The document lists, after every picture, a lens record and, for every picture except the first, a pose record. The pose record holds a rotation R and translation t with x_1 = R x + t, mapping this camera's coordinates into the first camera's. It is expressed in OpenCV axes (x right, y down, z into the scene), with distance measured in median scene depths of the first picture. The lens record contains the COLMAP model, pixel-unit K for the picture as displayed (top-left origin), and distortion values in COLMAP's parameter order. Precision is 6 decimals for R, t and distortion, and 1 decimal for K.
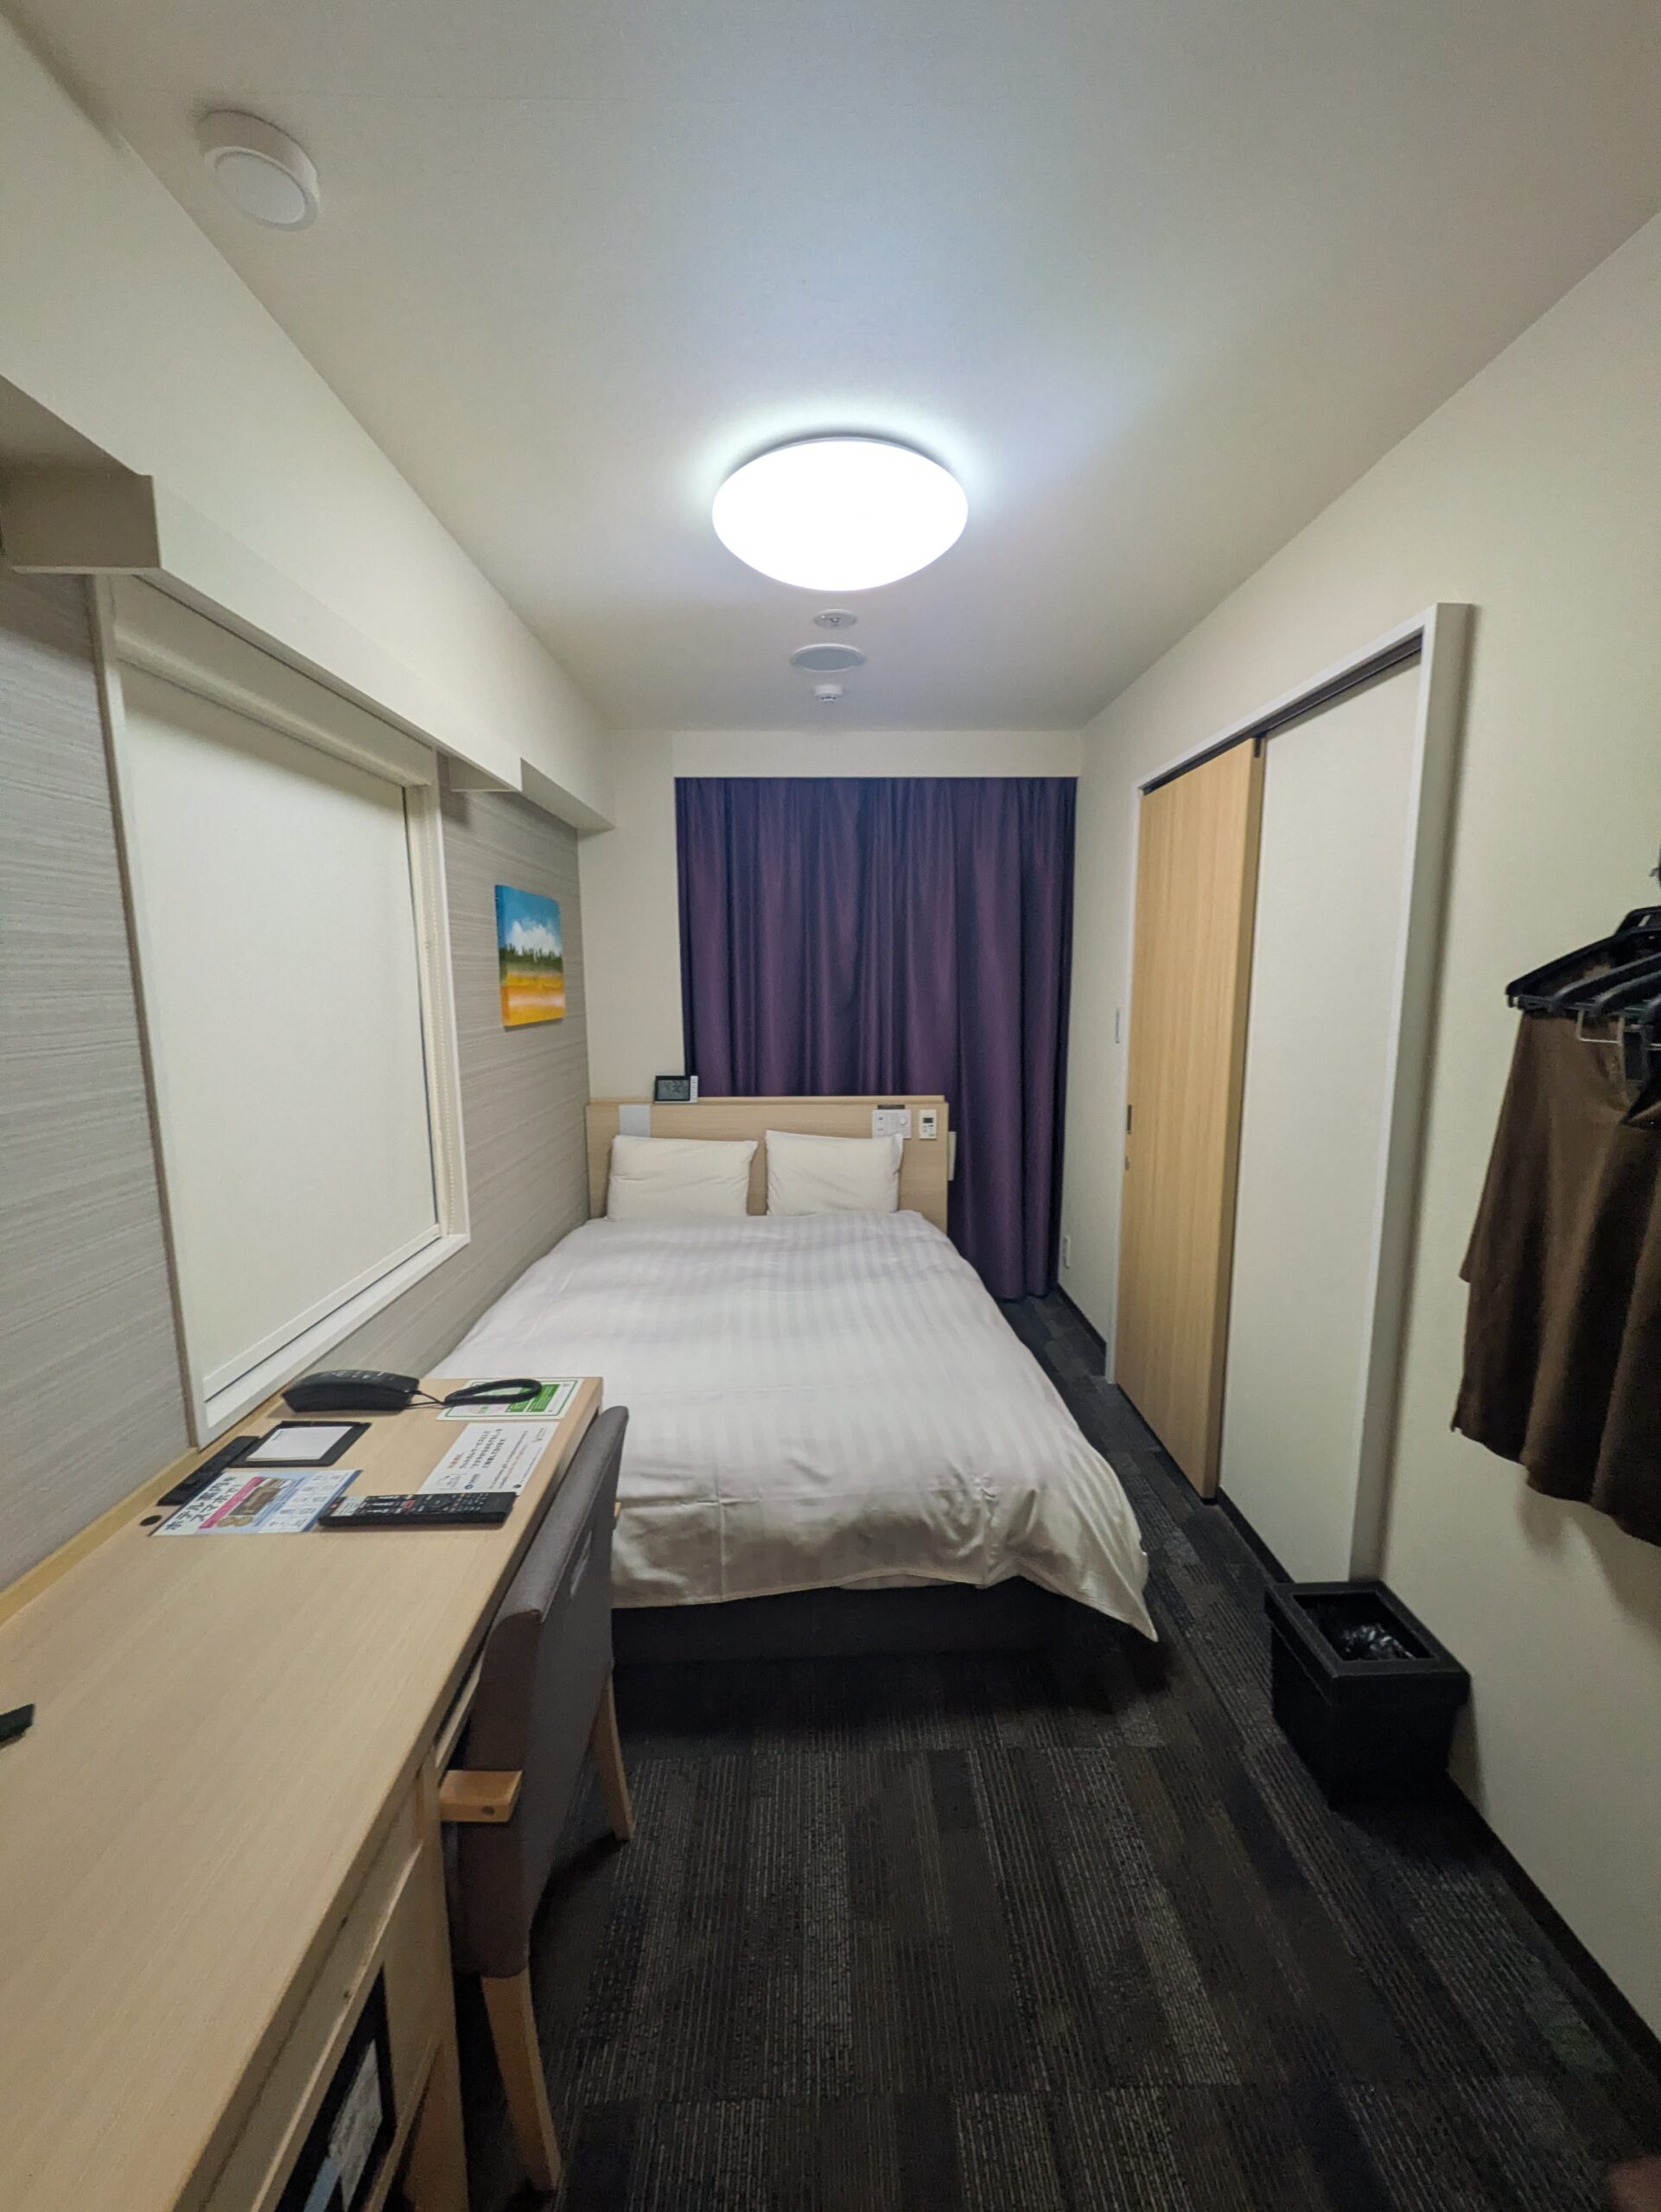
lens RADIAL K [[869.5, 0, 834.7], [0, 869.5, 1102.7], [0, 0, 1]] dist [0.001868, -0.000206]
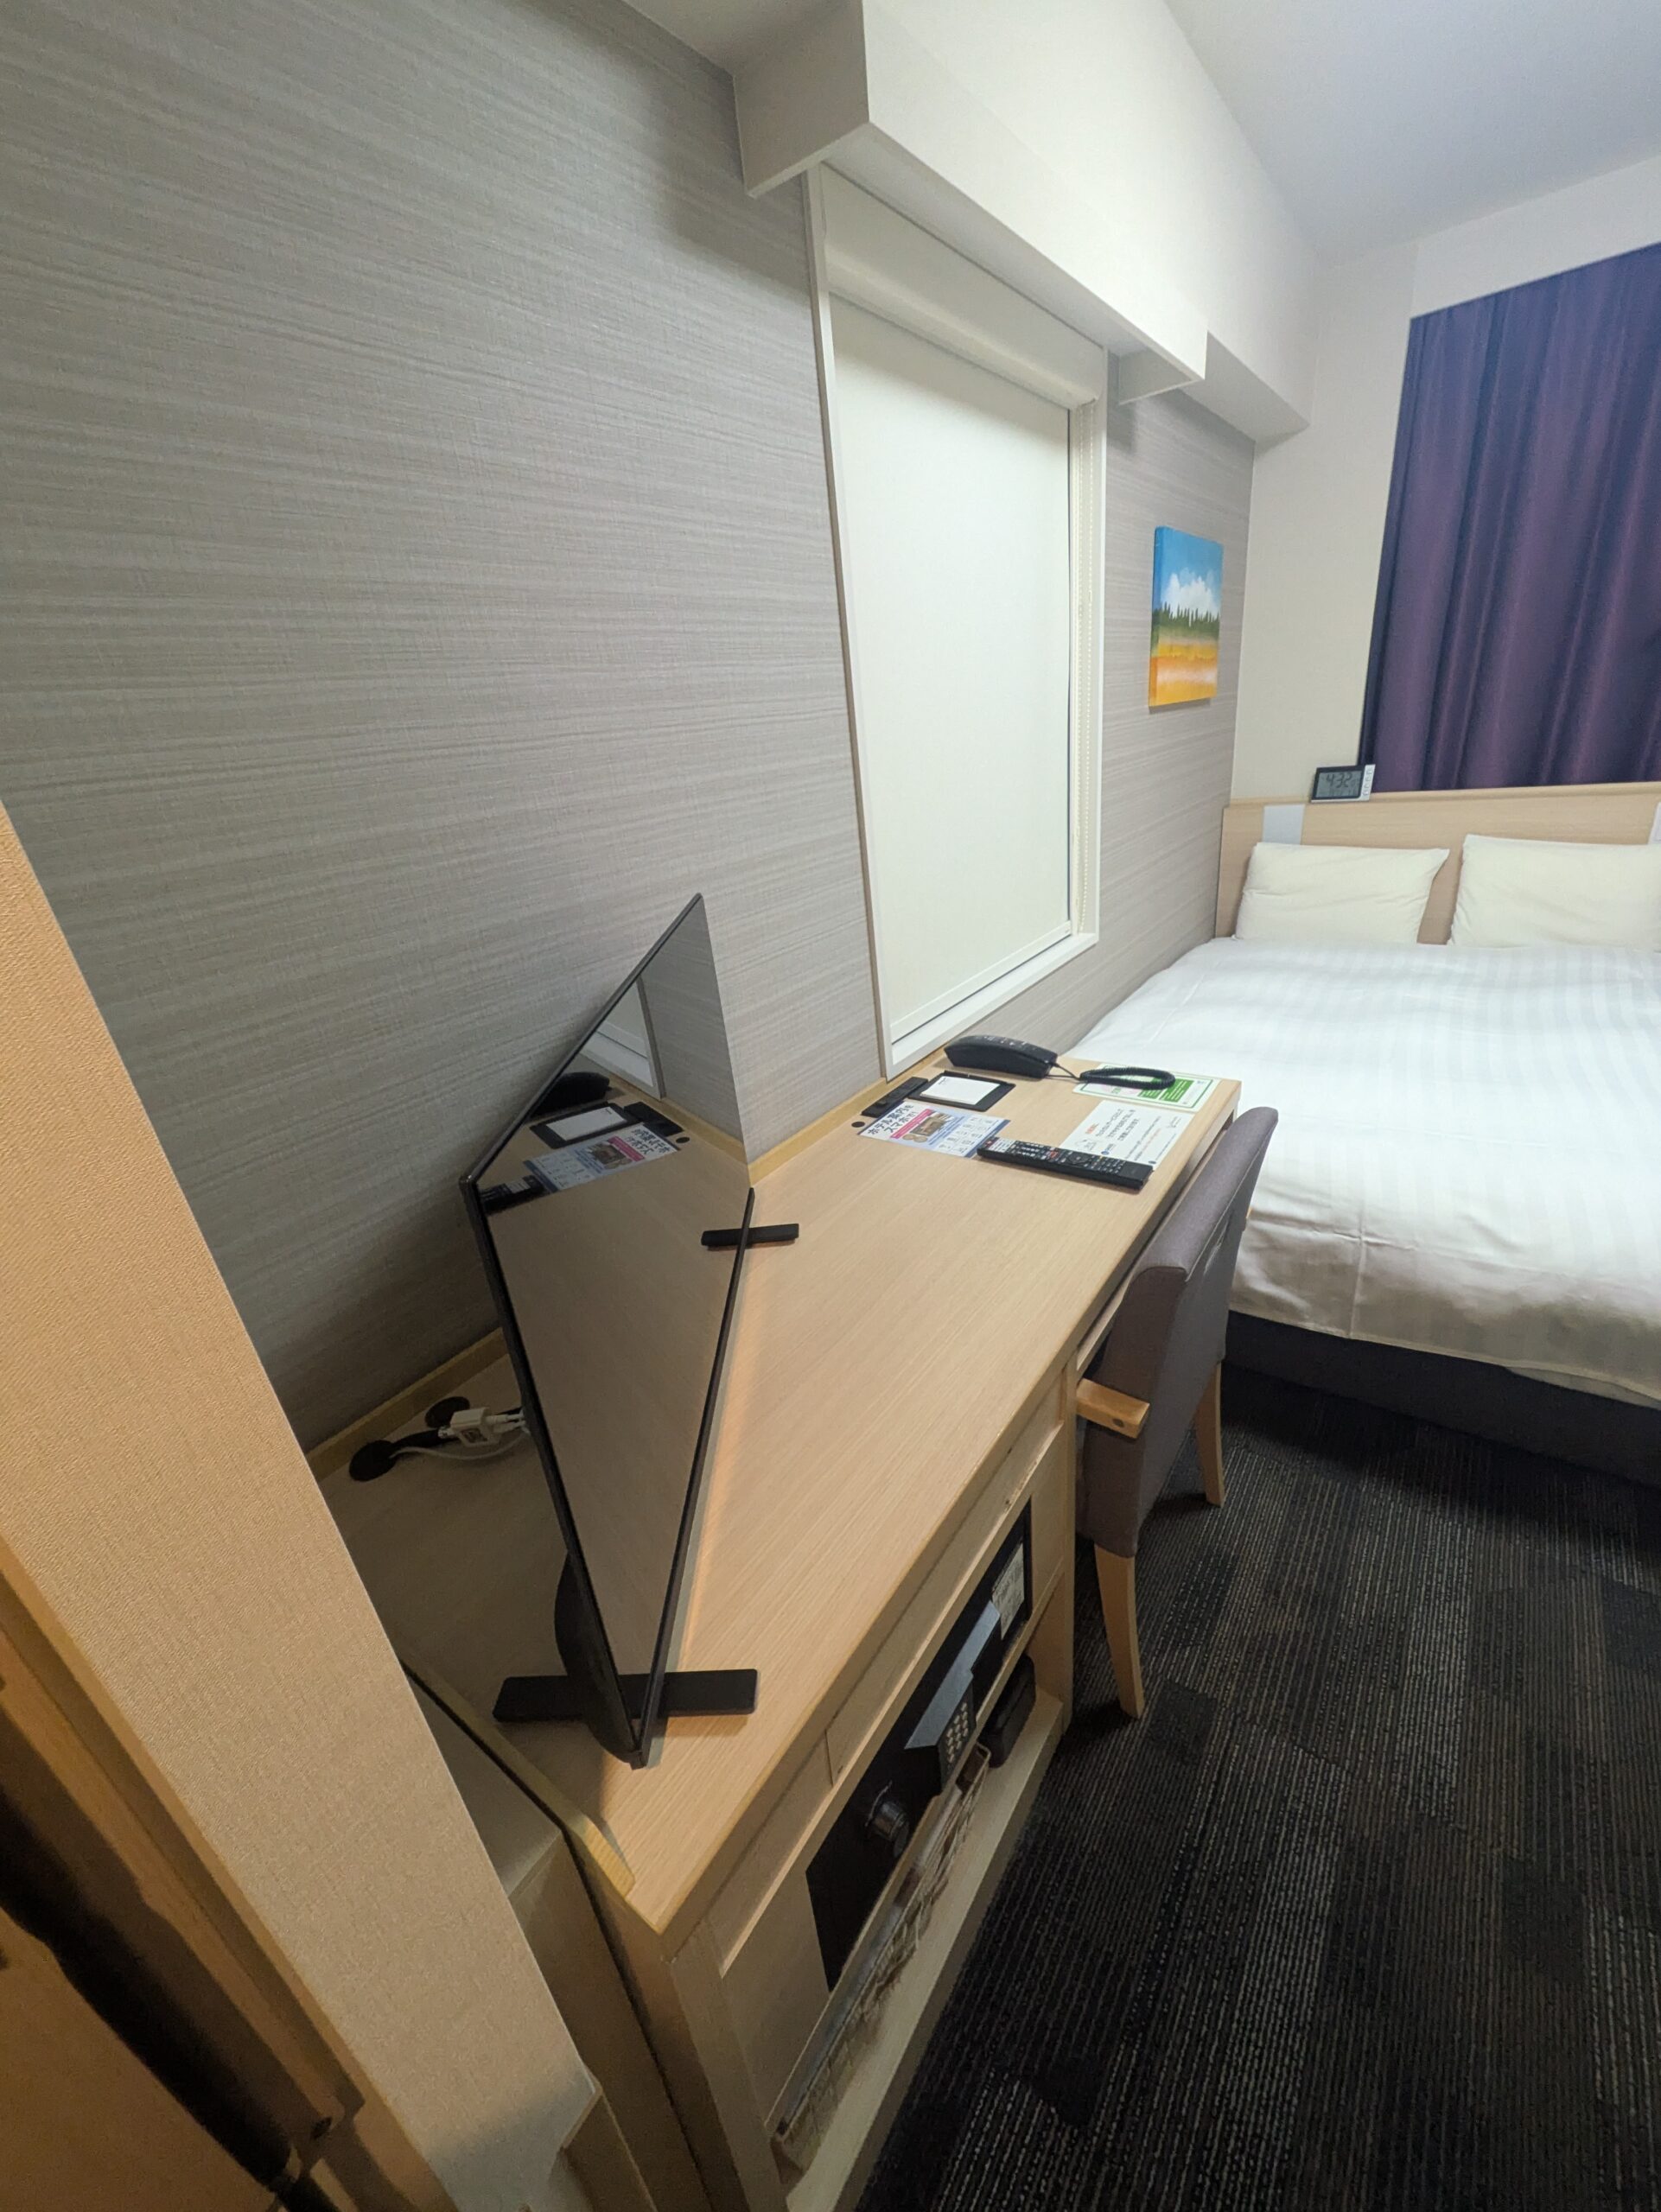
lens RADIAL K [[869.5, 0, 834.7], [0, 869.5, 1102.7], [0, 0, 1]] dist [0.001868, -0.000206]
pose [[0.791096, 0.169153, -0.587838, -0.053209], [0.011088, 0.956881, 0.290269, 0.055451], [0.611591, -0.236149, 0.755109, 0.028851]]
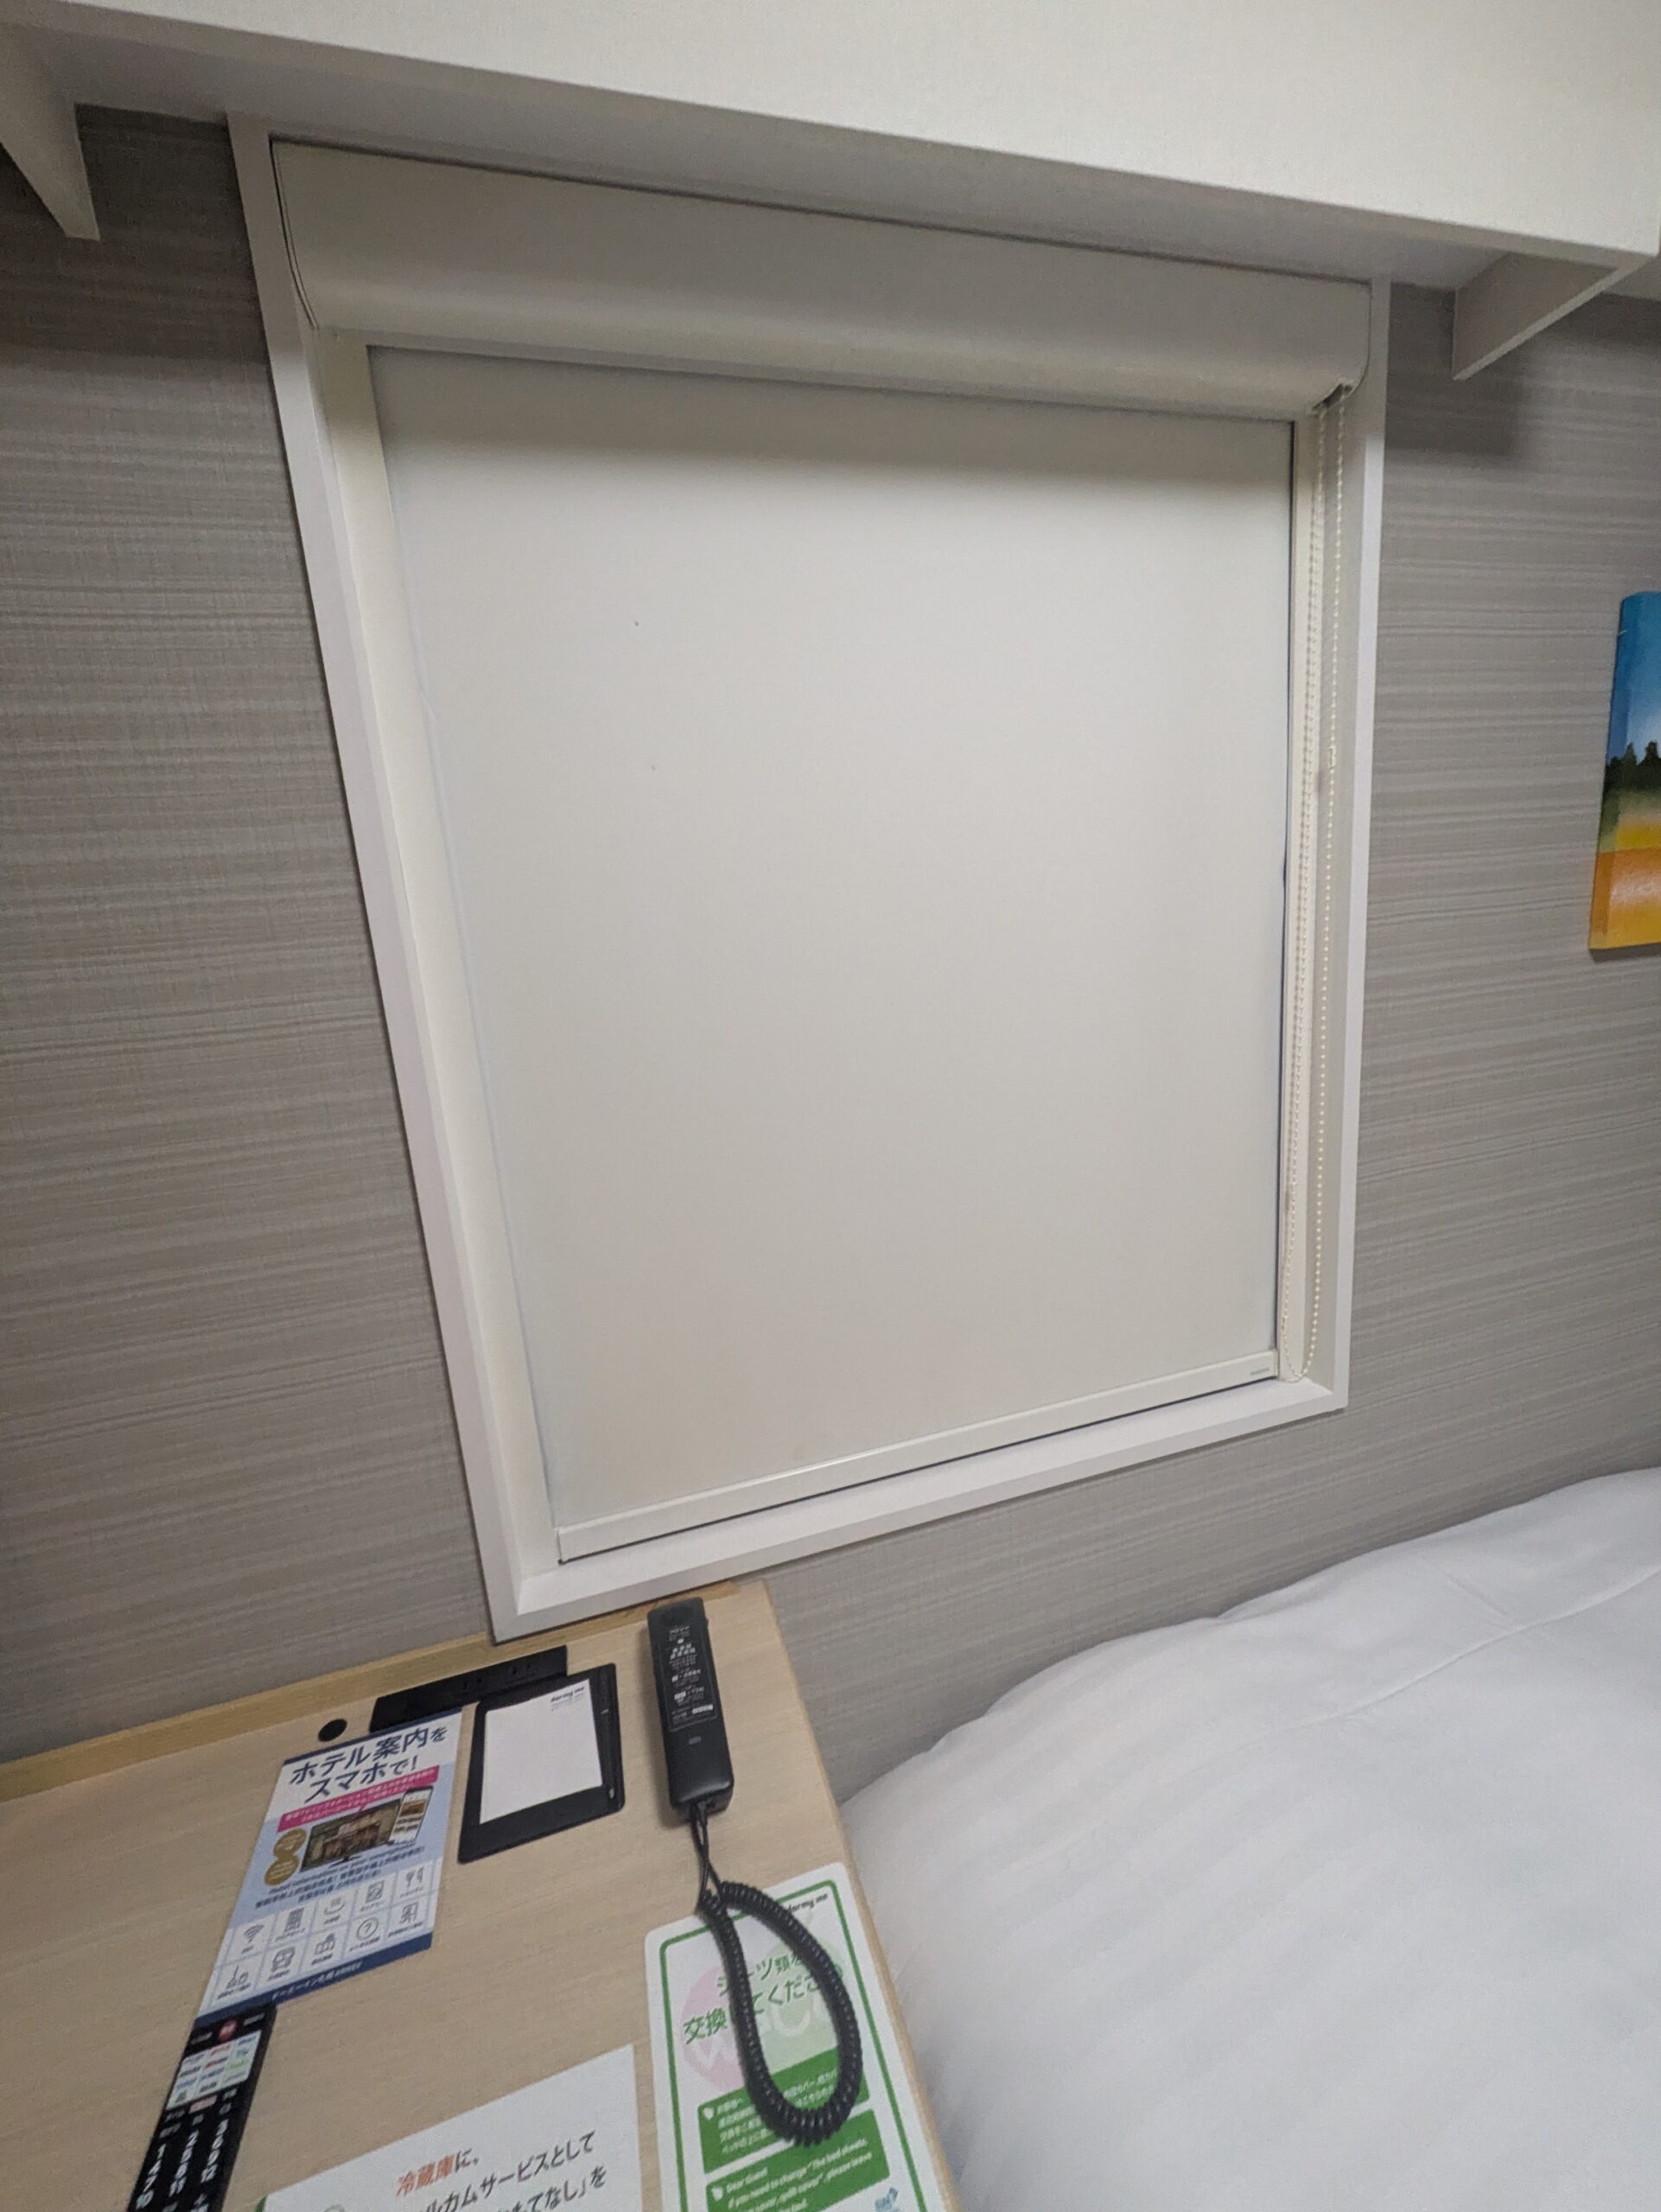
lens RADIAL K [[891.8, 0, 836.0], [0, 891.8, 1092.1], [0, 0, 1]] dist [0.000288, -0.000198]
pose [[0.261376, 0.175541, -0.949141, -0.069286], [-0.065492, 0.984283, 0.164006, -0.094471], [0.963013, 0.019294, 0.268764, 0.745993]]
